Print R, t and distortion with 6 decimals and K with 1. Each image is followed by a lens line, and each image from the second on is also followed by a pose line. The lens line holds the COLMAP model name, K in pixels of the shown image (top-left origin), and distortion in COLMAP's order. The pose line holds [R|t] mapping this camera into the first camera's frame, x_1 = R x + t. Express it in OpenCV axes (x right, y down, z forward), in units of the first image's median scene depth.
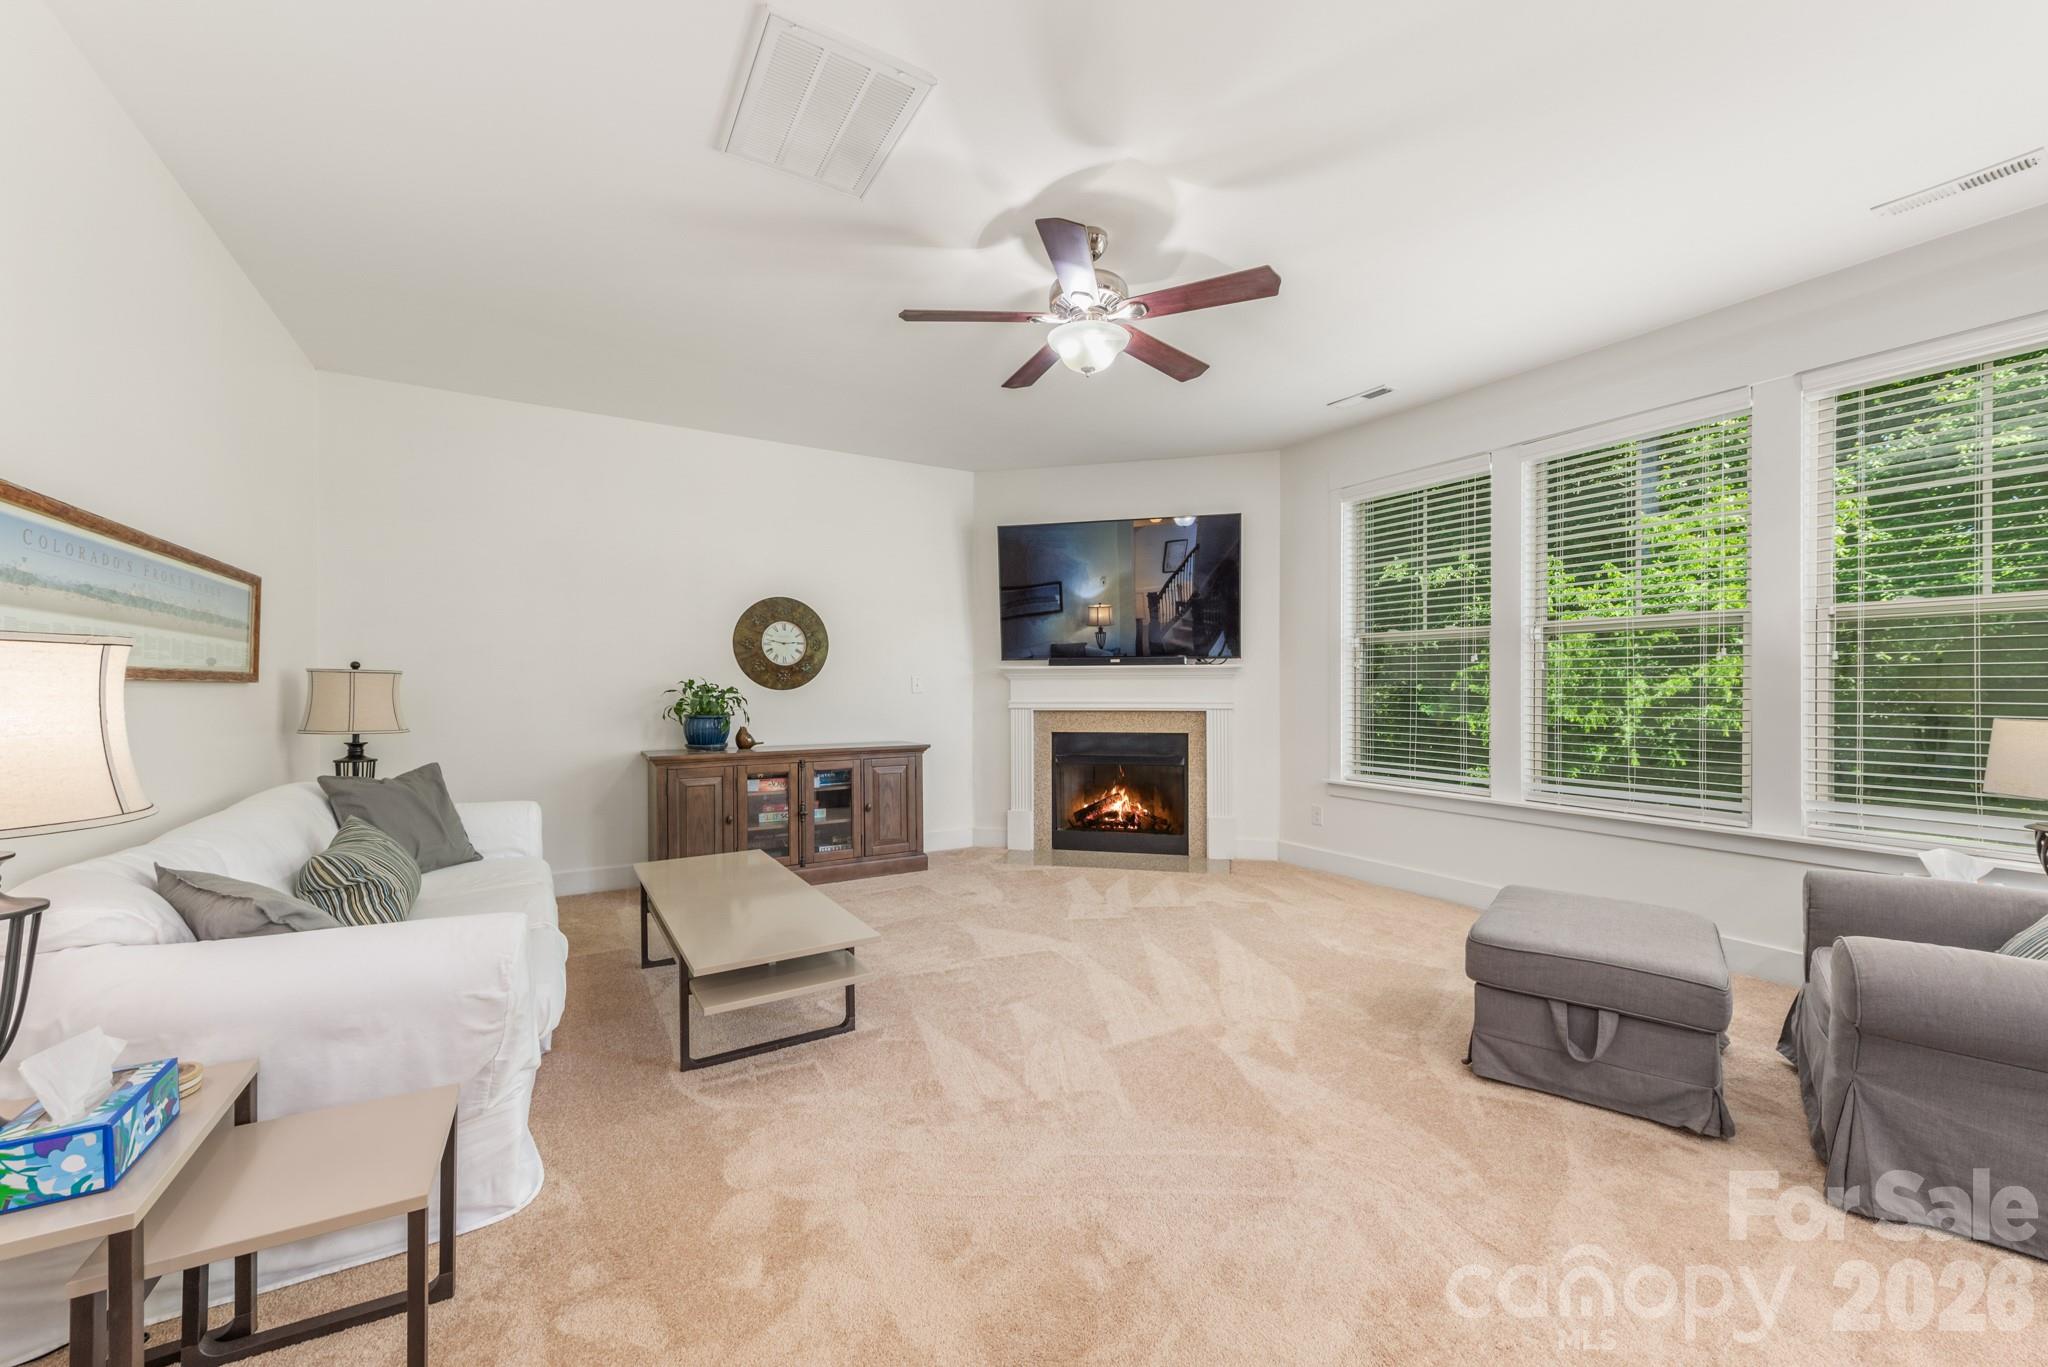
lens RADIAL K [[799.3, 0, 1036.0], [0, 799.3, 689.3], [0, 0, 1]] dist [0.010288, -0.002437]
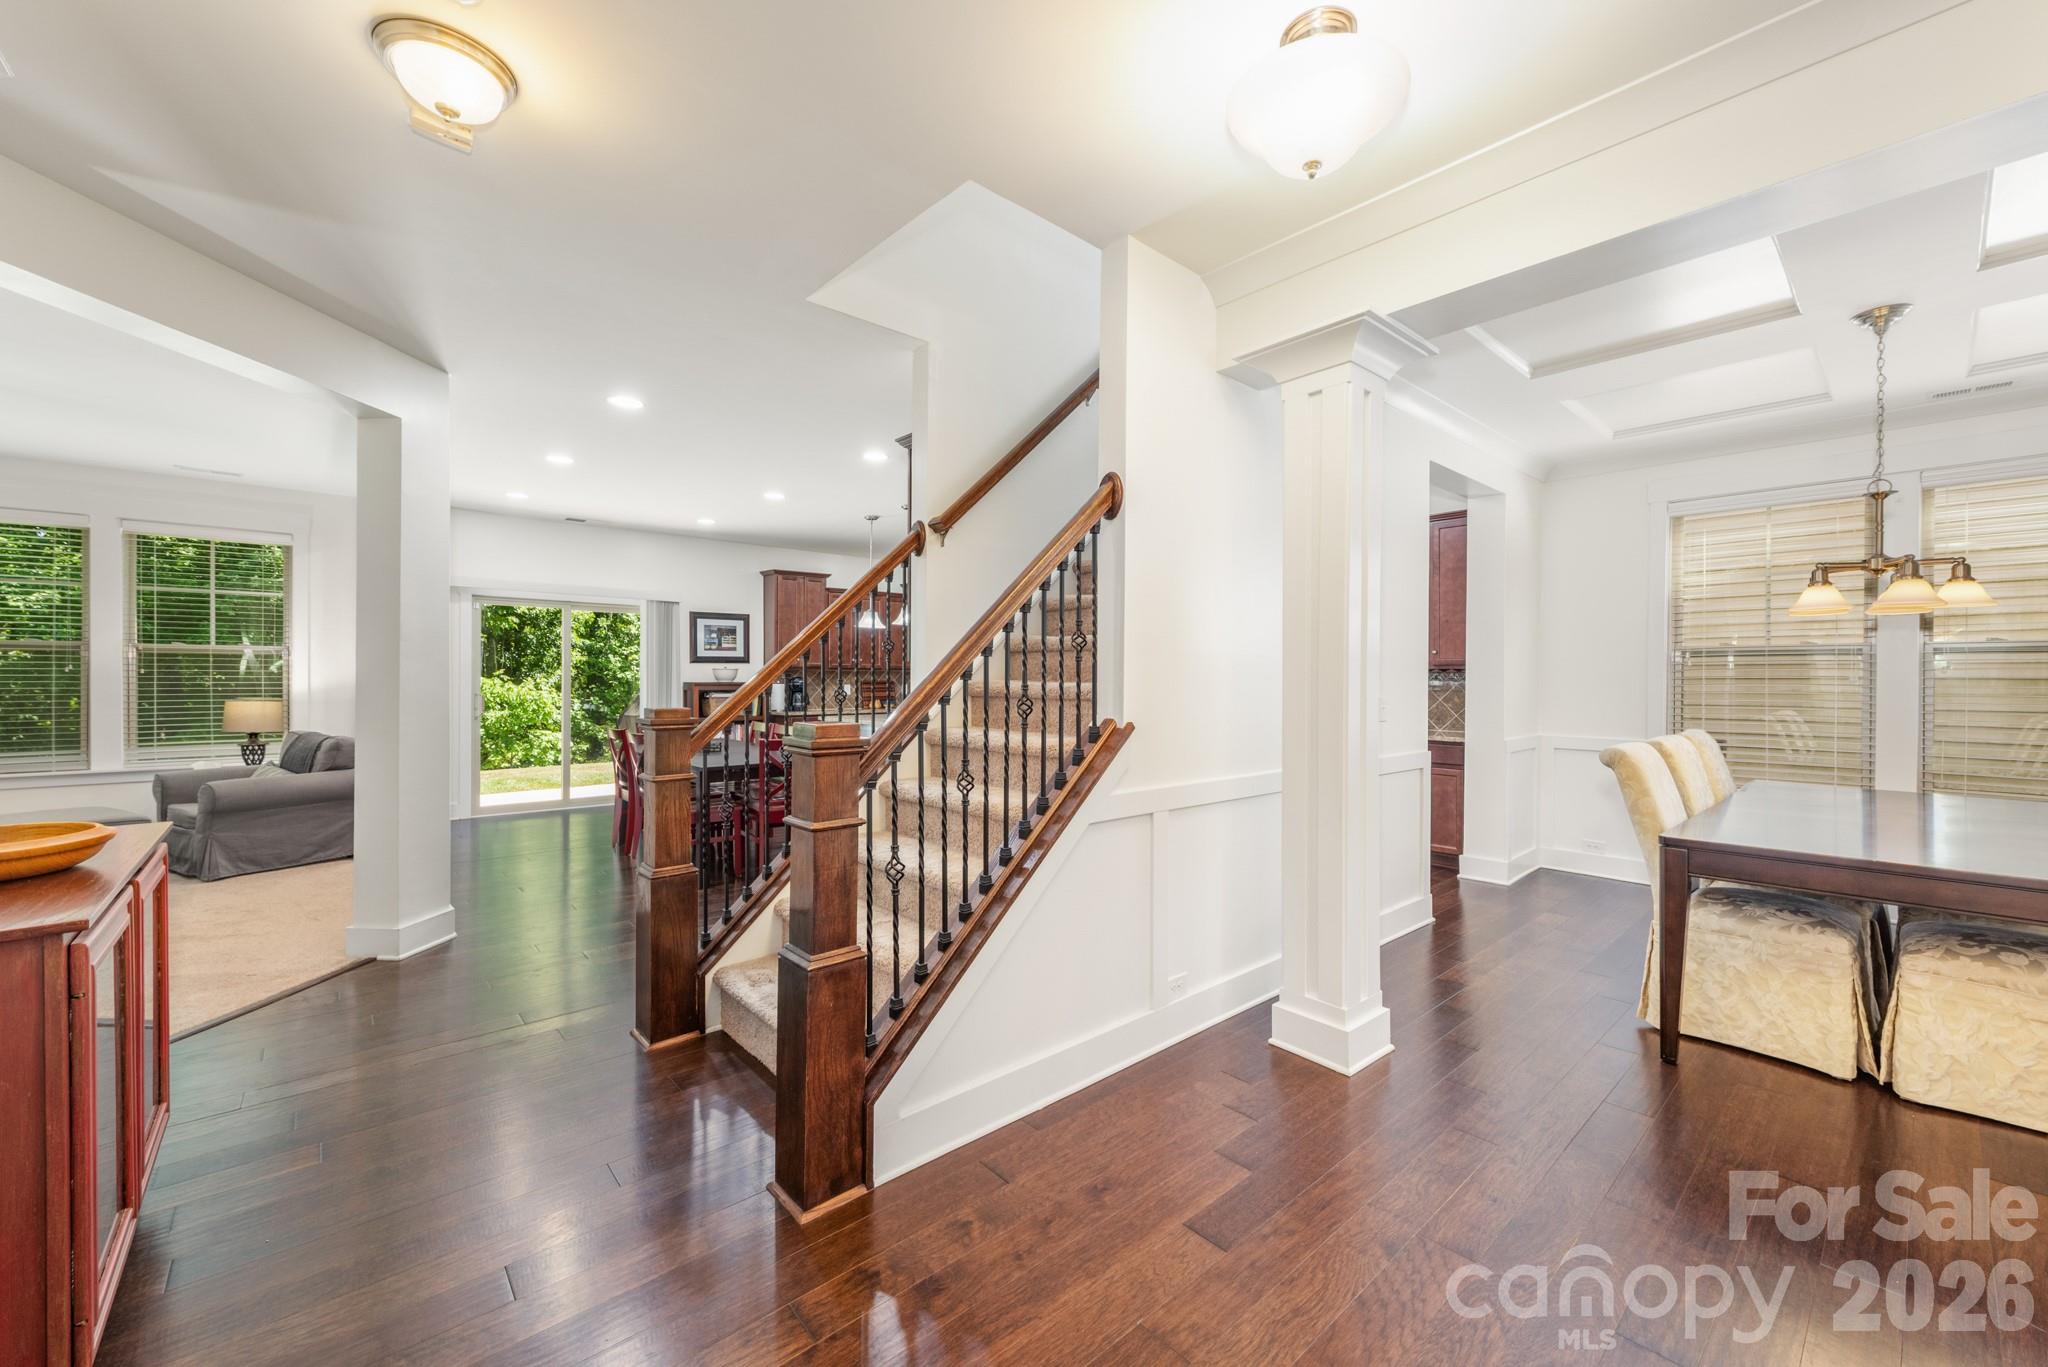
lens RADIAL K [[799.3, 0, 1016.3], [0, 799.3, 680.7], [0, 0, 1]] dist [0.010288, -0.002437]
pose [[-0.185597, -0.004054, 0.982618, -0.803656], [-0.000259, 0.999992, 0.004077, -0.016203], [-0.982626, 0.000502, -0.185596, -0.433142]]
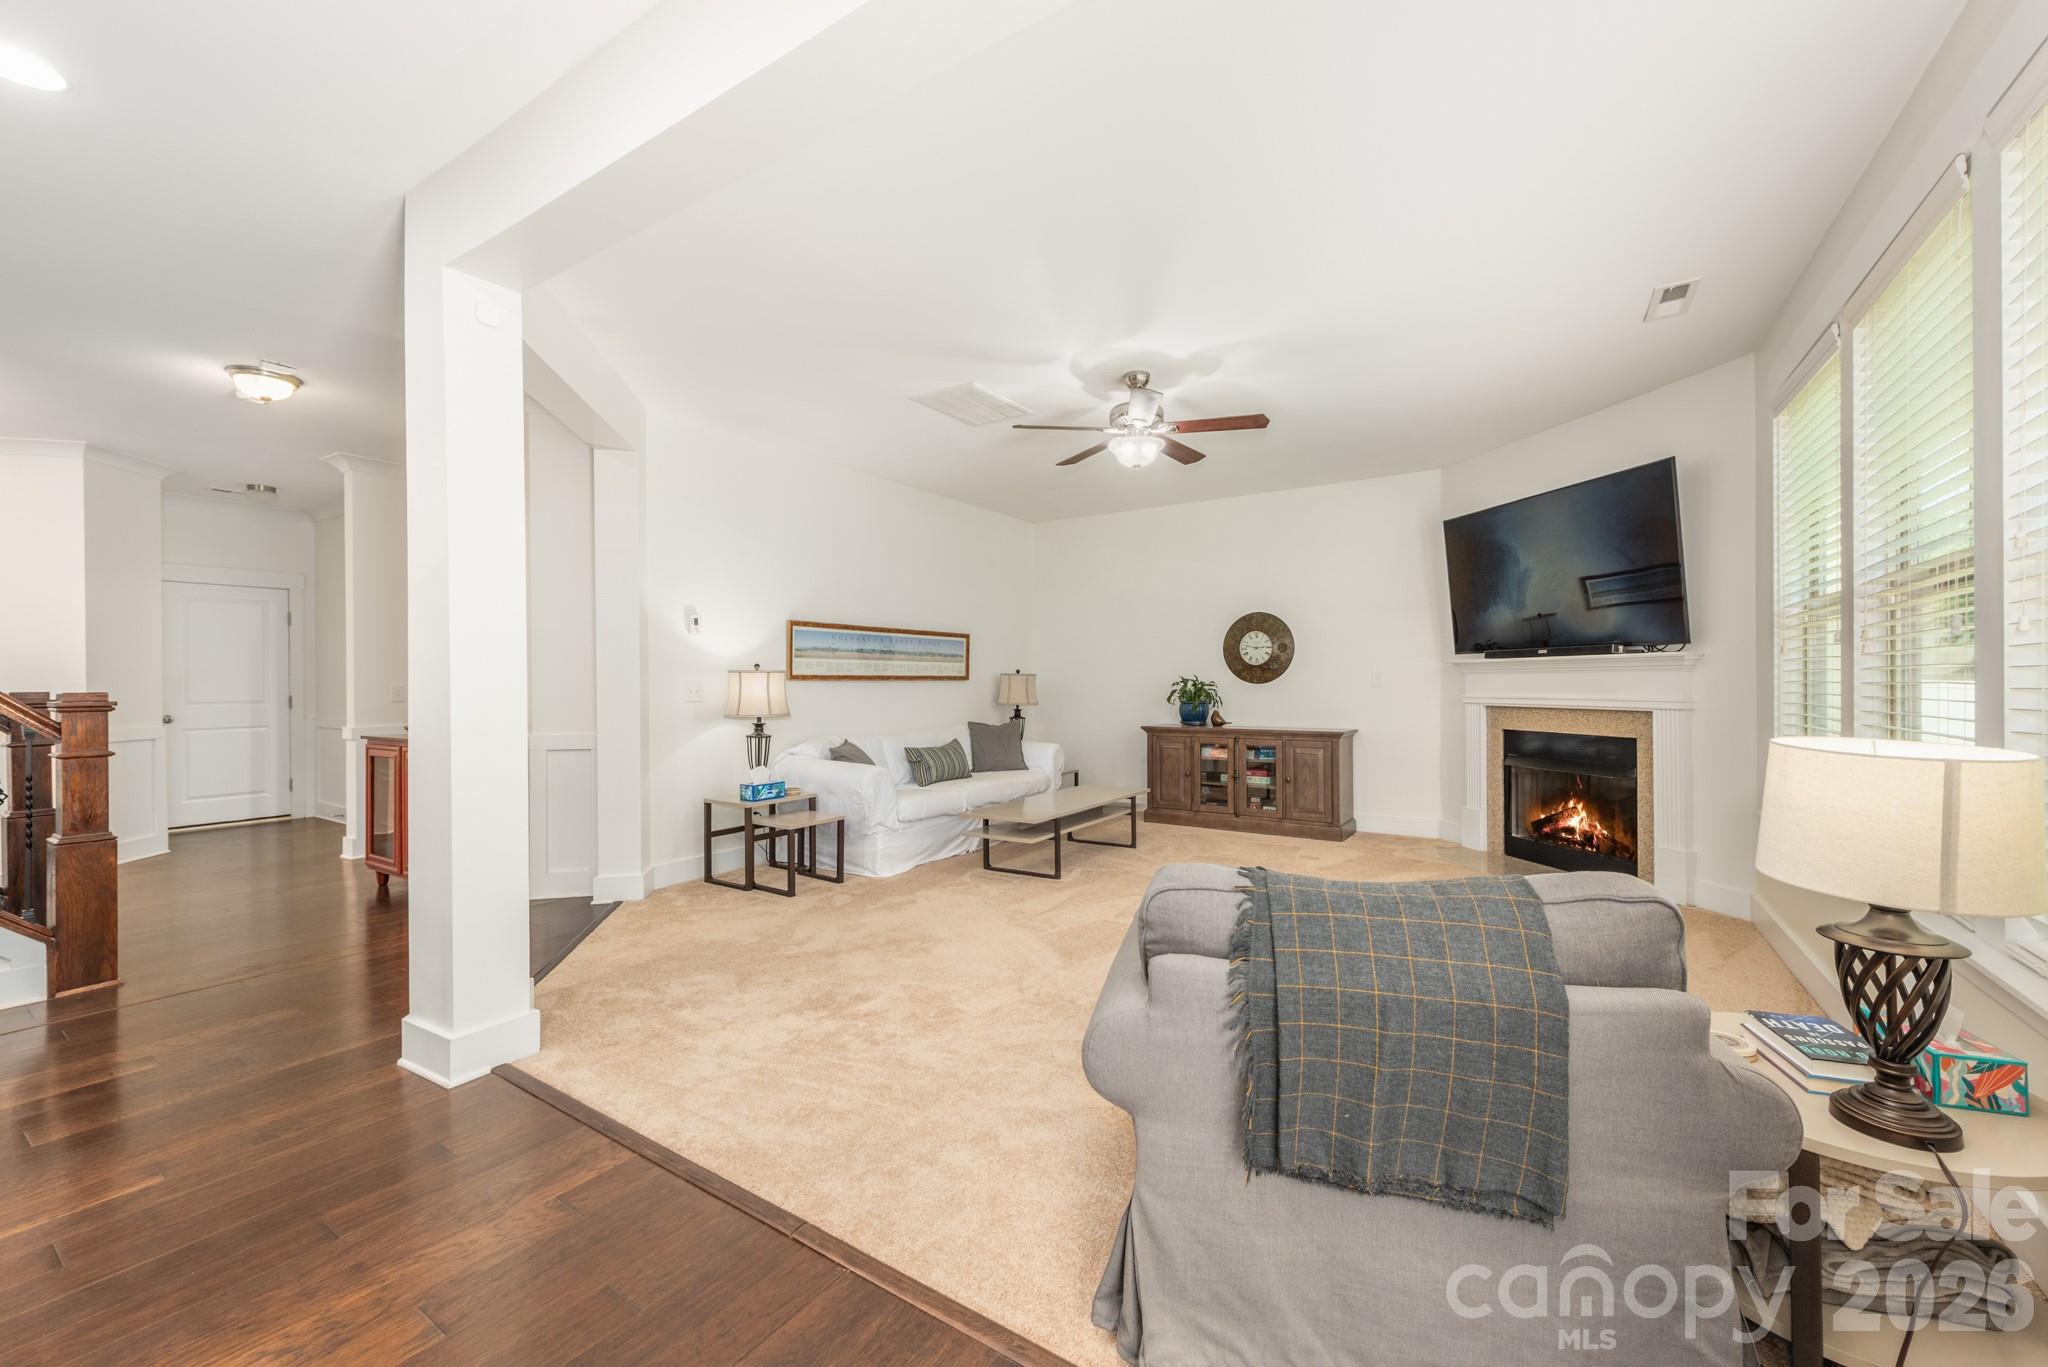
lens RADIAL K [[799.3, 0, 1030.8], [0, 799.3, 687.4], [0, 0, 1]] dist [0.010288, -0.002437]
pose [[0.435595, 0.006924, -0.900116, 0.731839], [0.000708, 0.999967, 0.008034, -0.004037], [0.900142, -0.004137, 0.435576, 0.106602]]
